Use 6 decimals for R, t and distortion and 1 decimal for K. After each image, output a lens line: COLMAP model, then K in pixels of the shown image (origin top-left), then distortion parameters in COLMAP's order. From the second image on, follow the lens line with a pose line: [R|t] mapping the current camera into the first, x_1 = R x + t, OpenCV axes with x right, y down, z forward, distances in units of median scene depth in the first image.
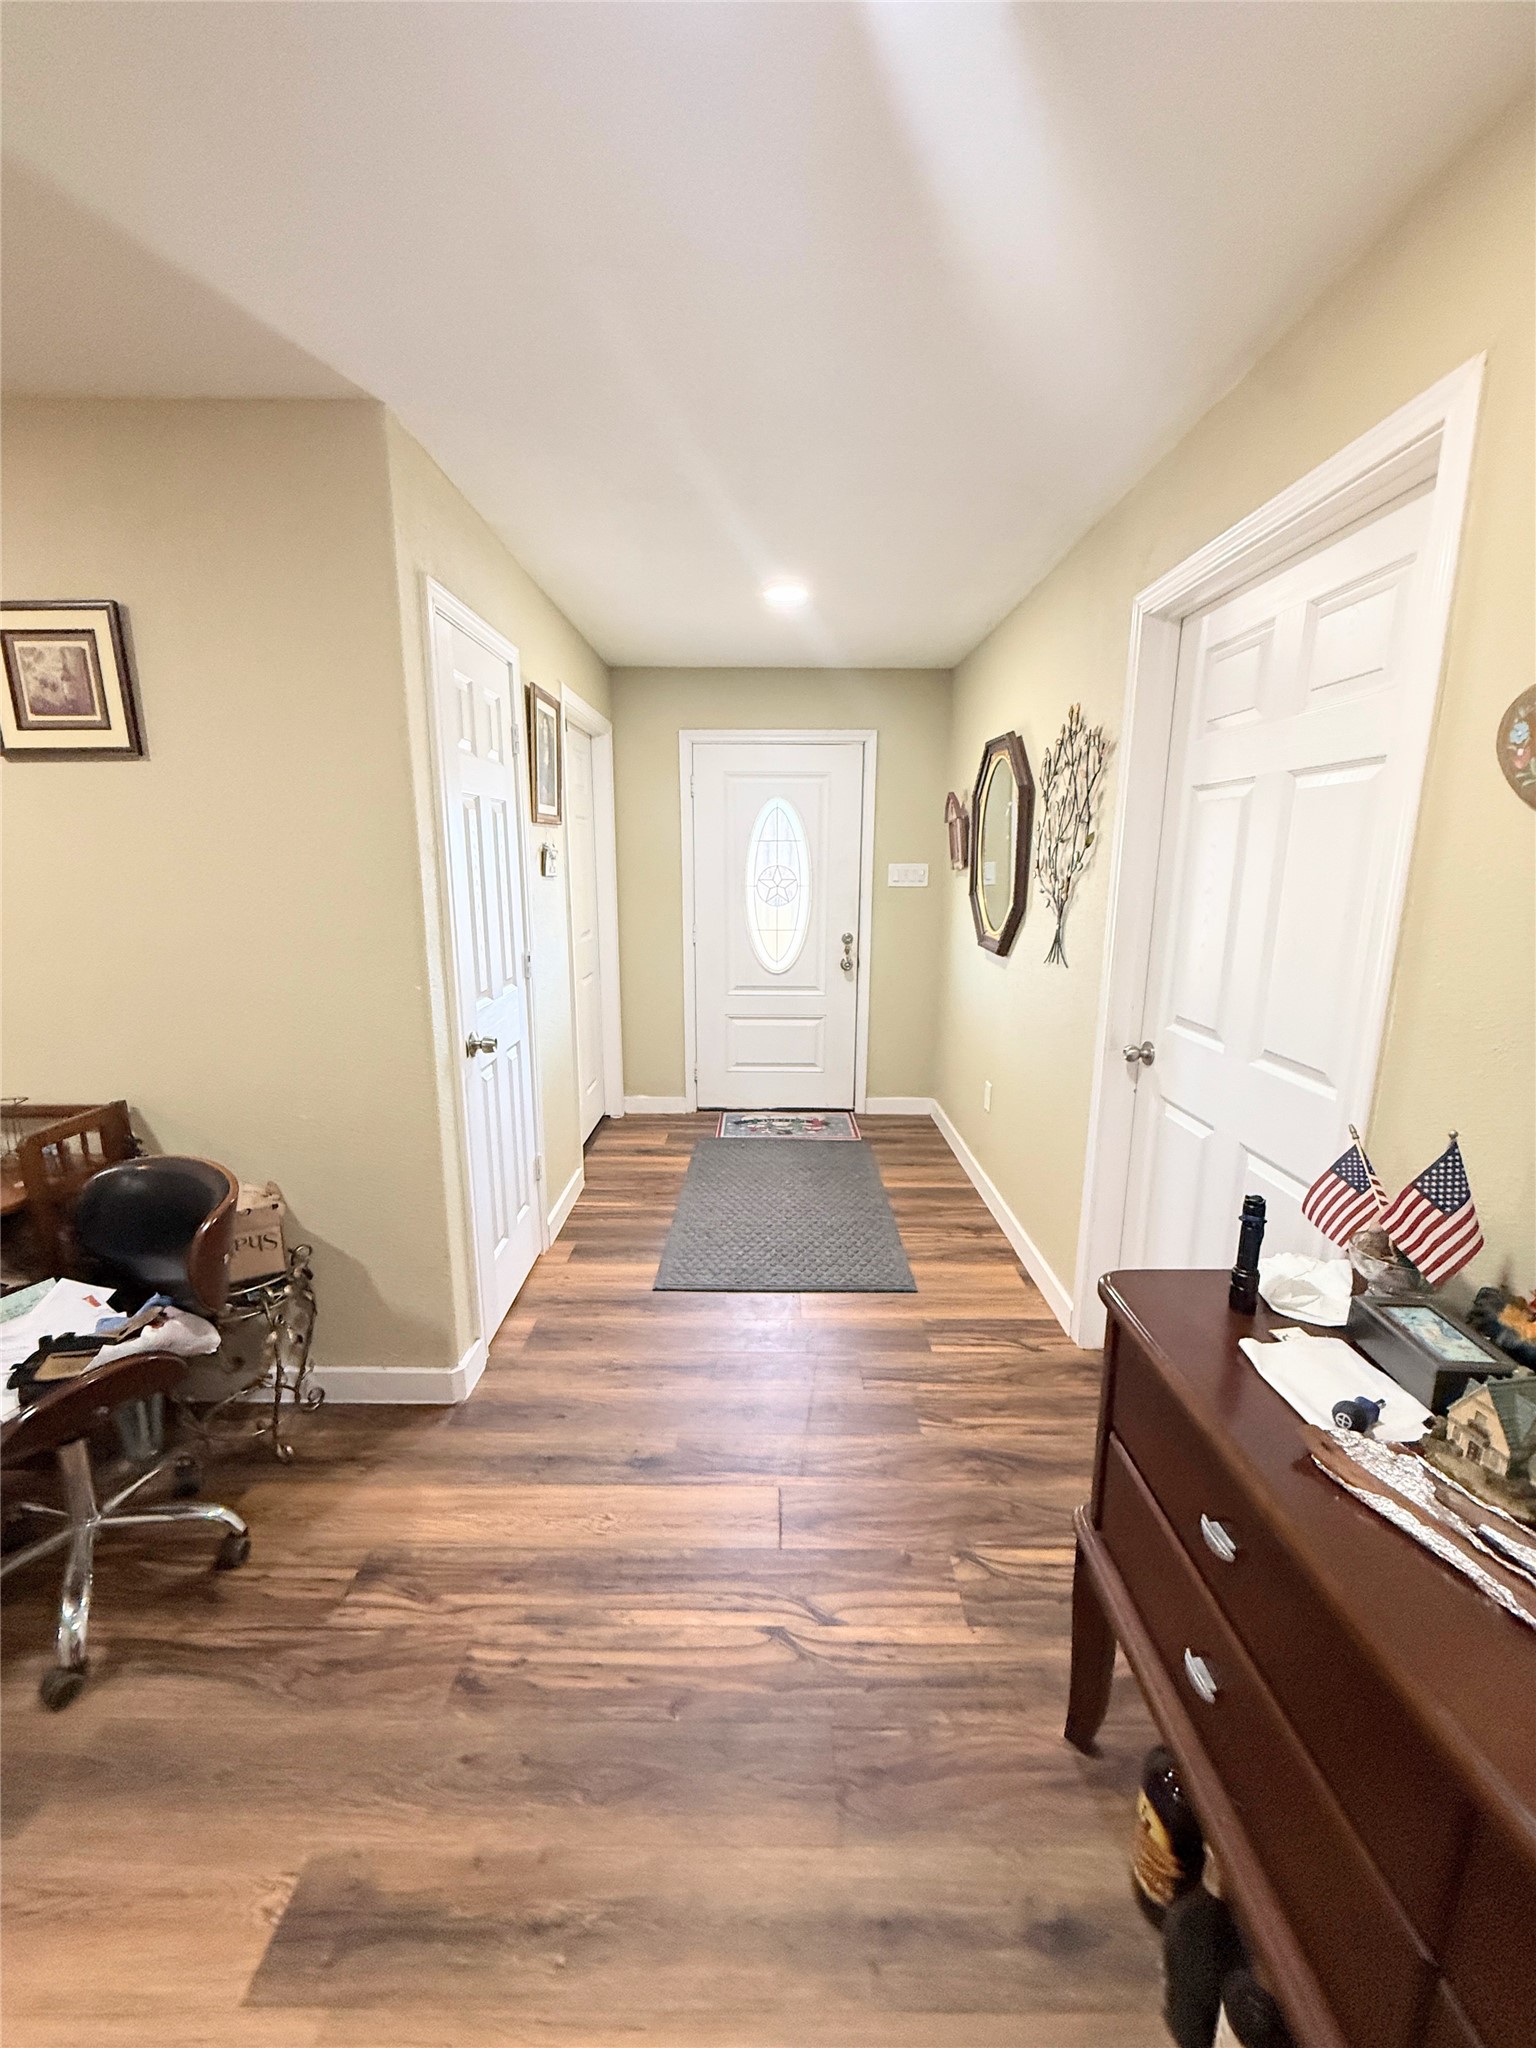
lens RADIAL K [[820.8, 0, 768.0], [0, 820.8, 1024.0], [0, 0, 1]] dist [0.008796, -0.000338]
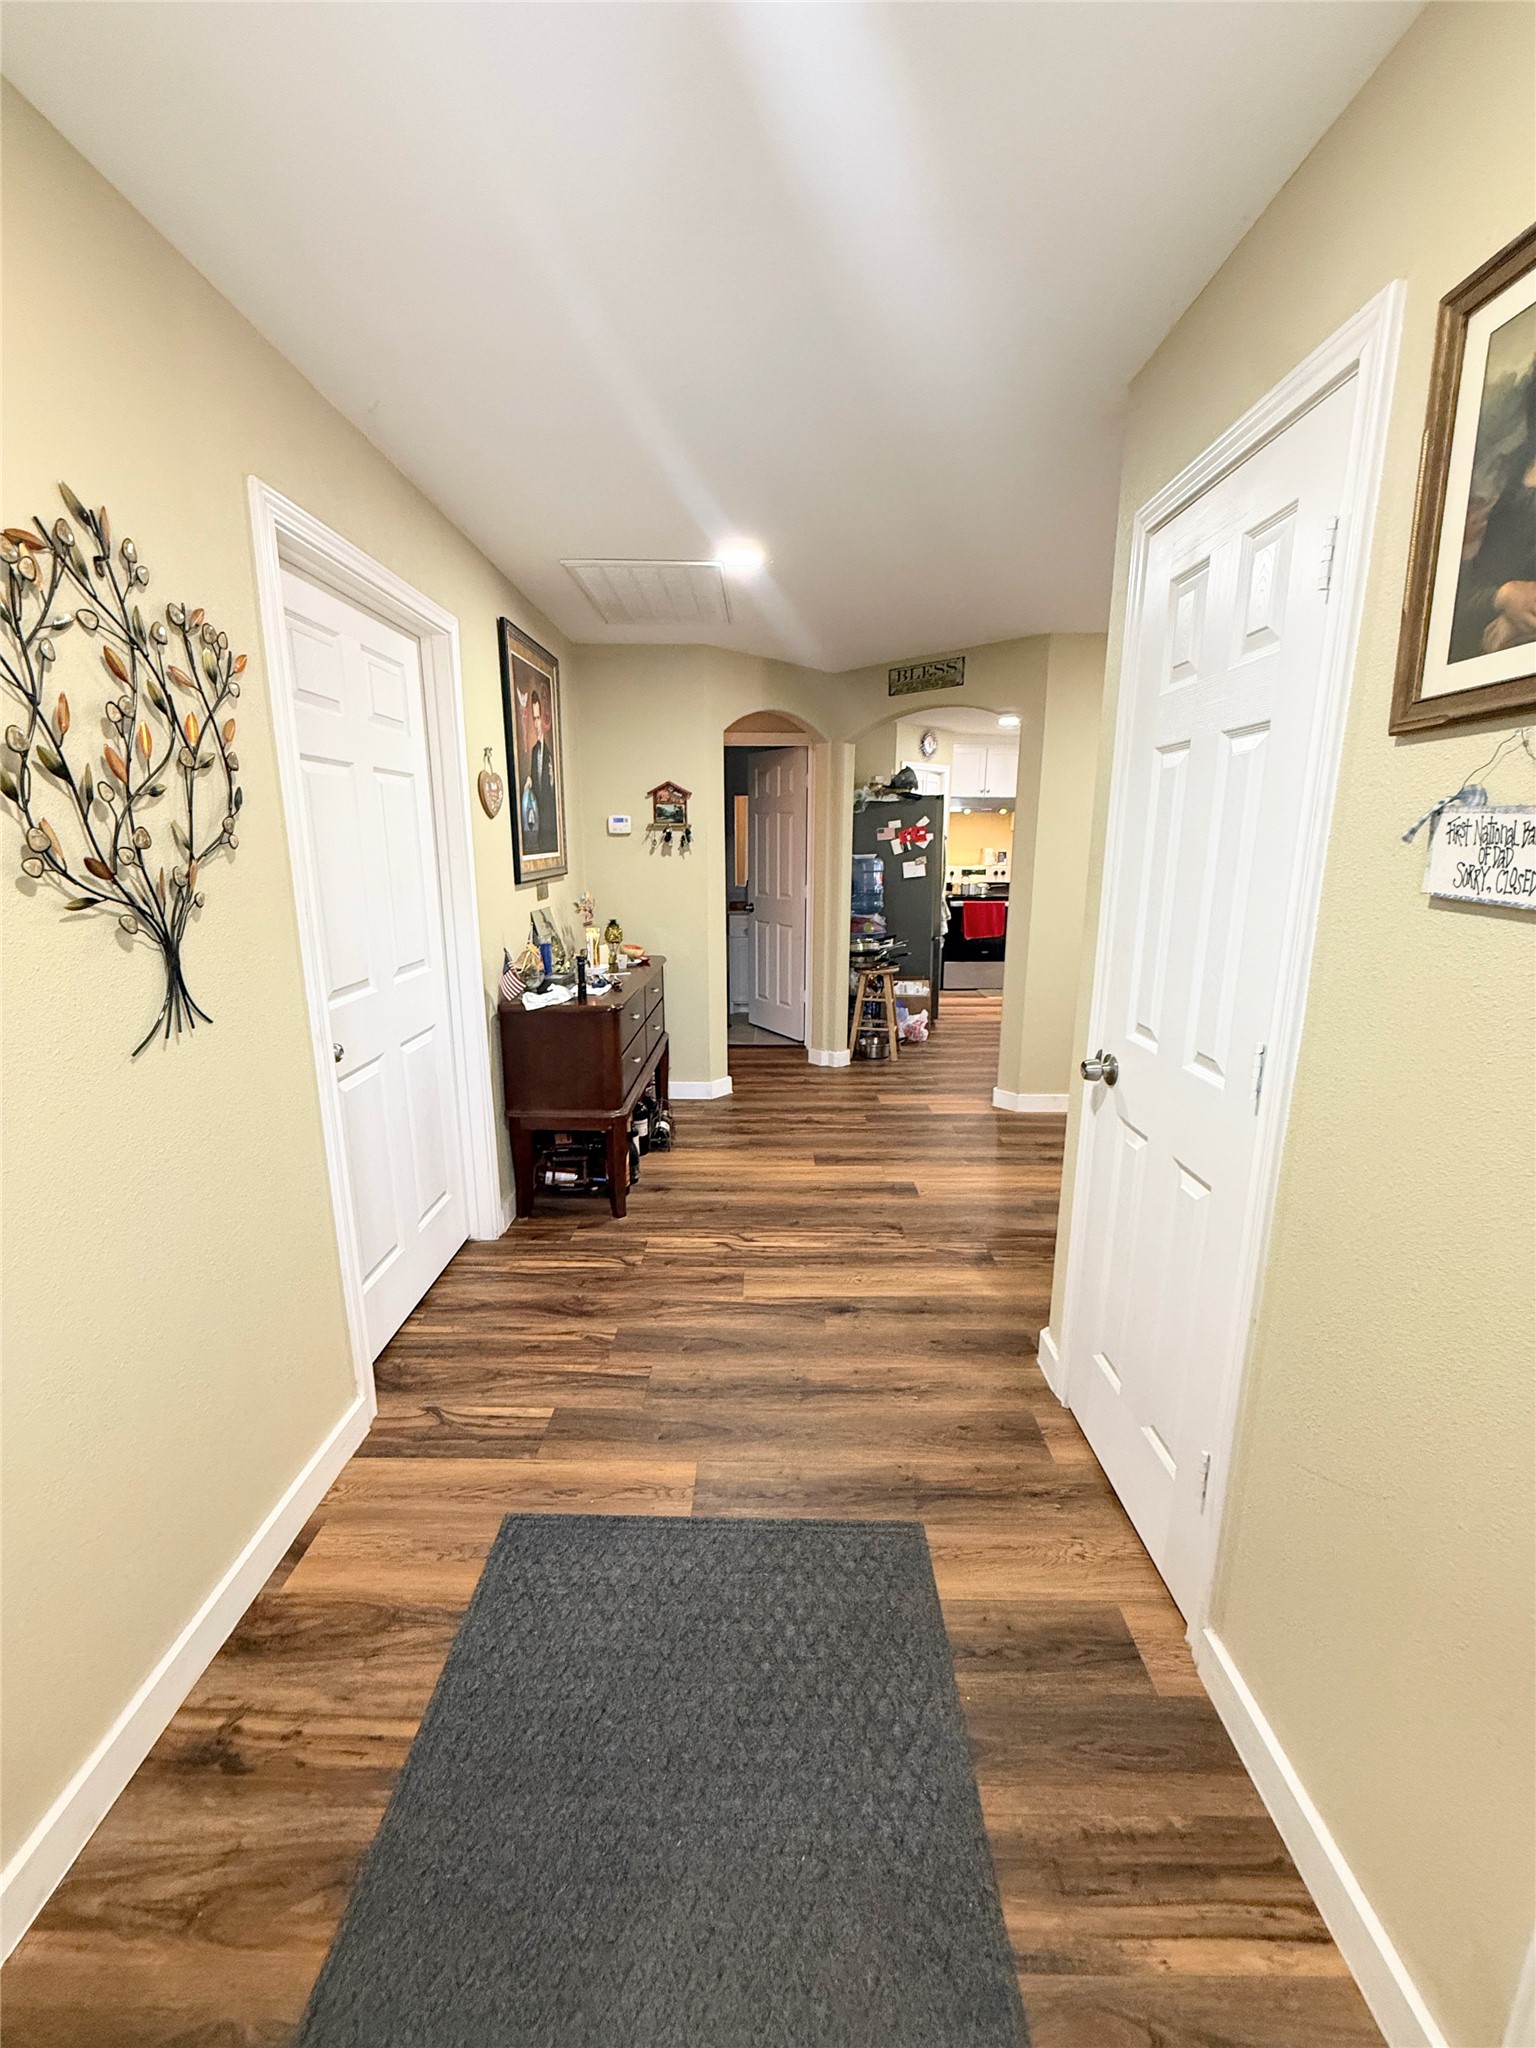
lens RADIAL K [[820.8, 0, 768.0], [0, 820.8, 1024.0], [0, 0, 1]] dist [0.008796, -0.000338]
pose [[-0.999962, -0.008065, 0.003352, -0.030148], [-0.005963, 0.910832, 0.412734, -0.411780], [-0.006382, 0.412698, -0.910845, 2.044166]]
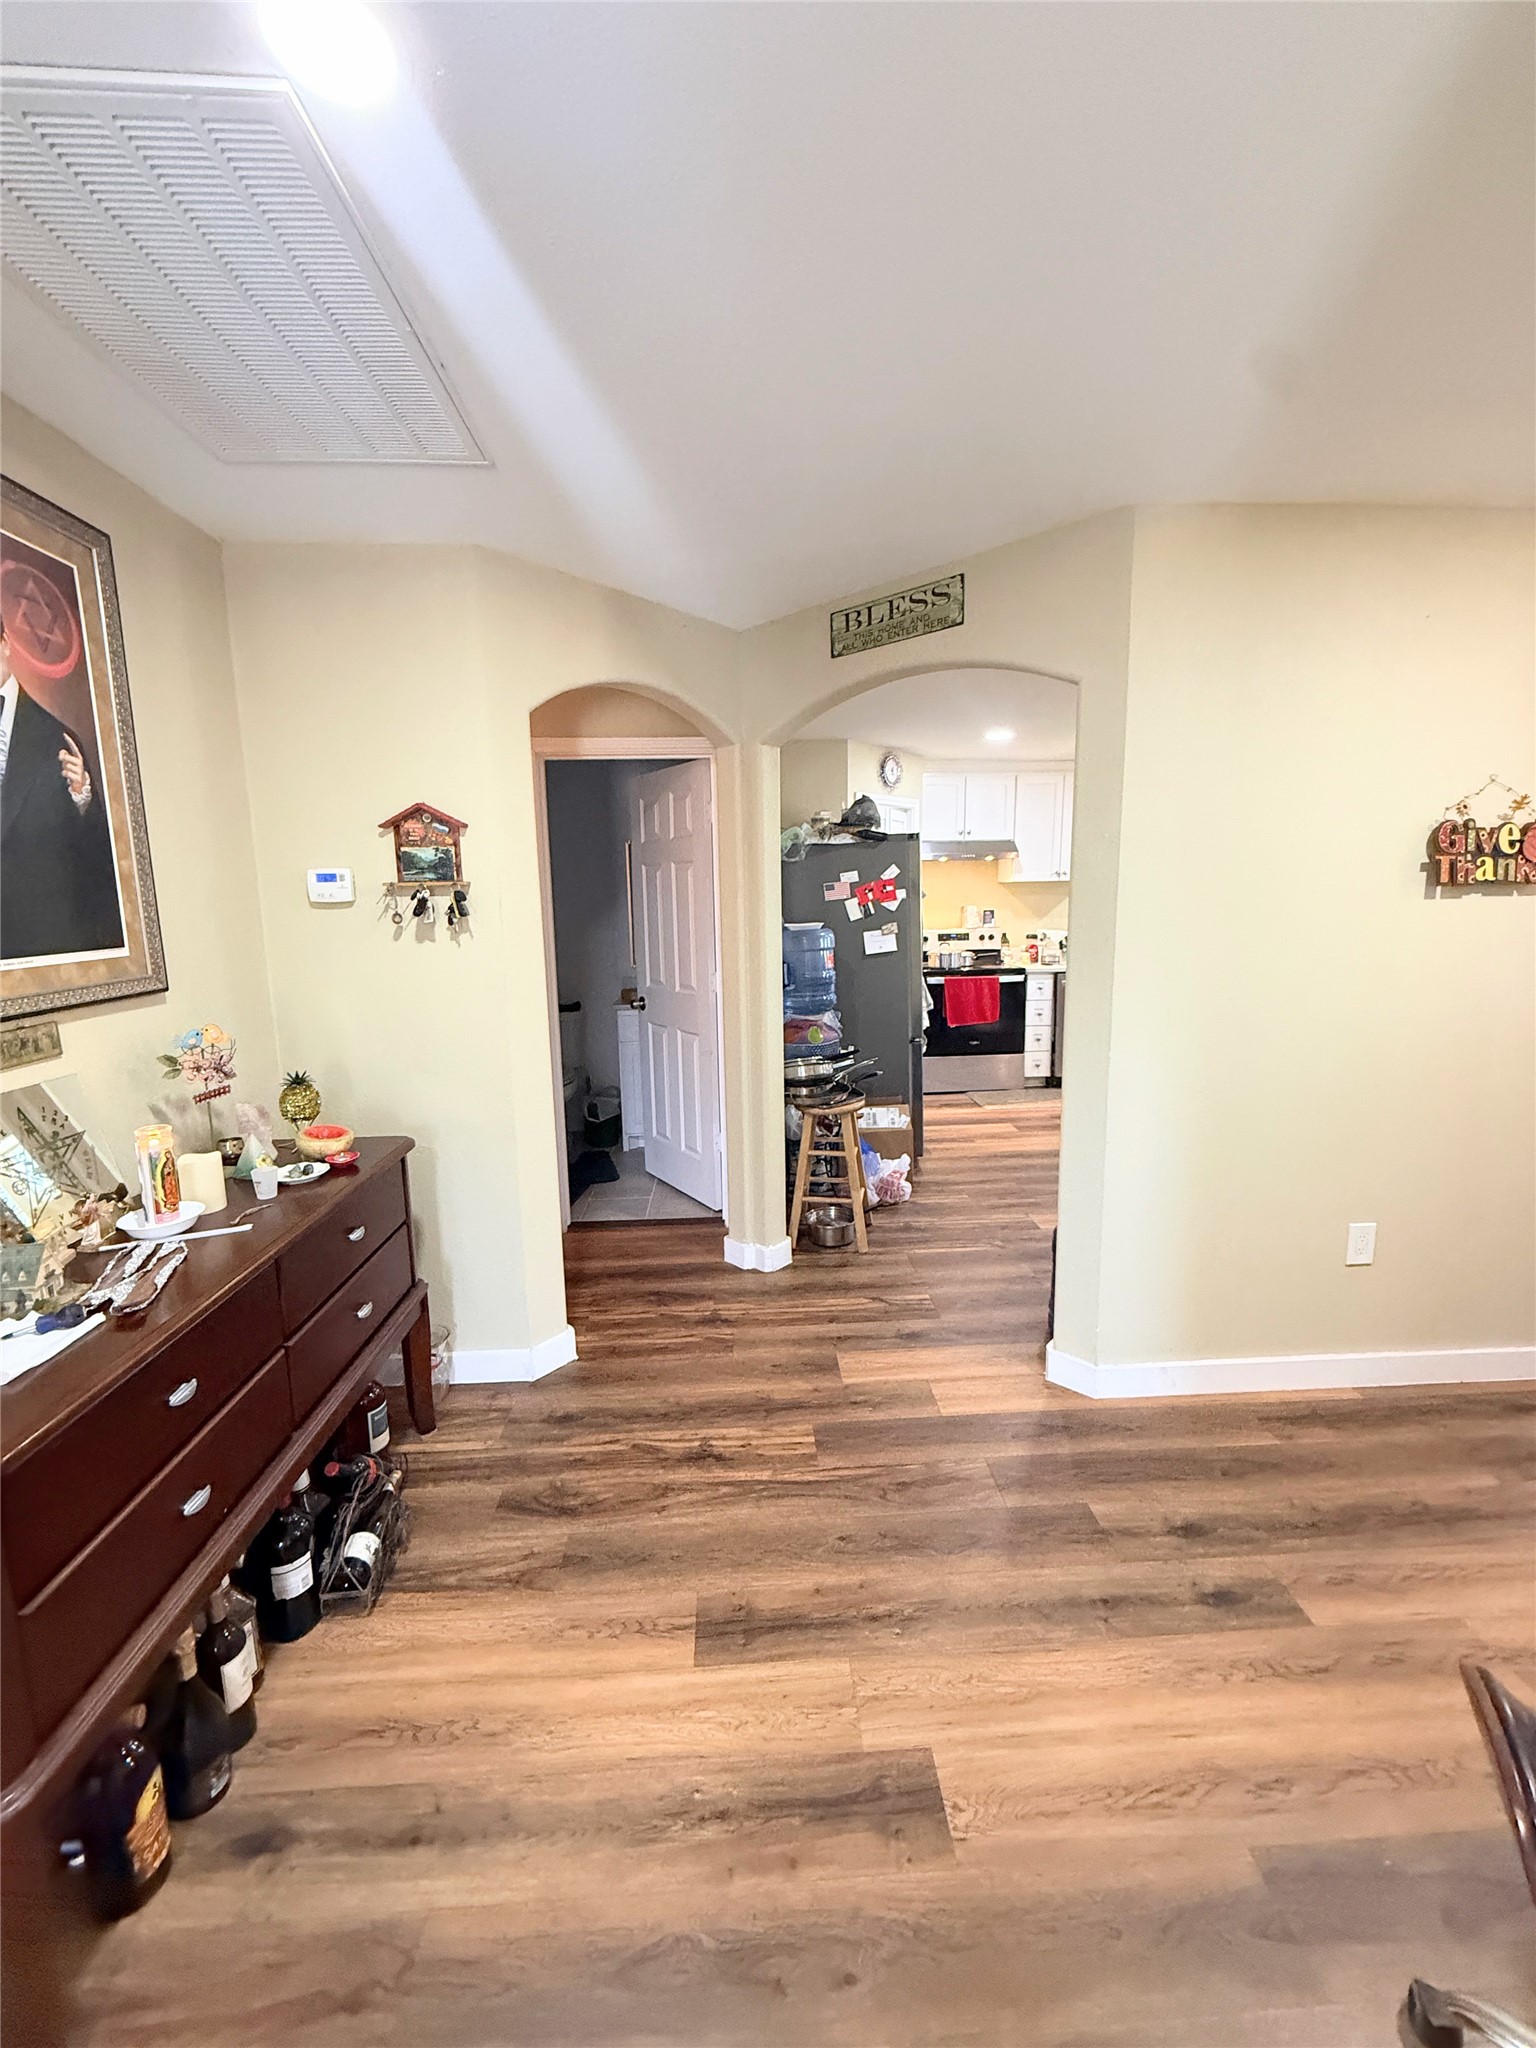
lens RADIAL K [[820.8, 0, 768.0], [0, 820.8, 1024.0], [0, 0, 1]] dist [0.008796, -0.000338]
pose [[-0.998840, 0.019696, -0.043930, -0.184004], [0.002983, 0.936049, 0.351856, -0.209514], [0.048050, 0.351317, -0.935023, 0.995393]]
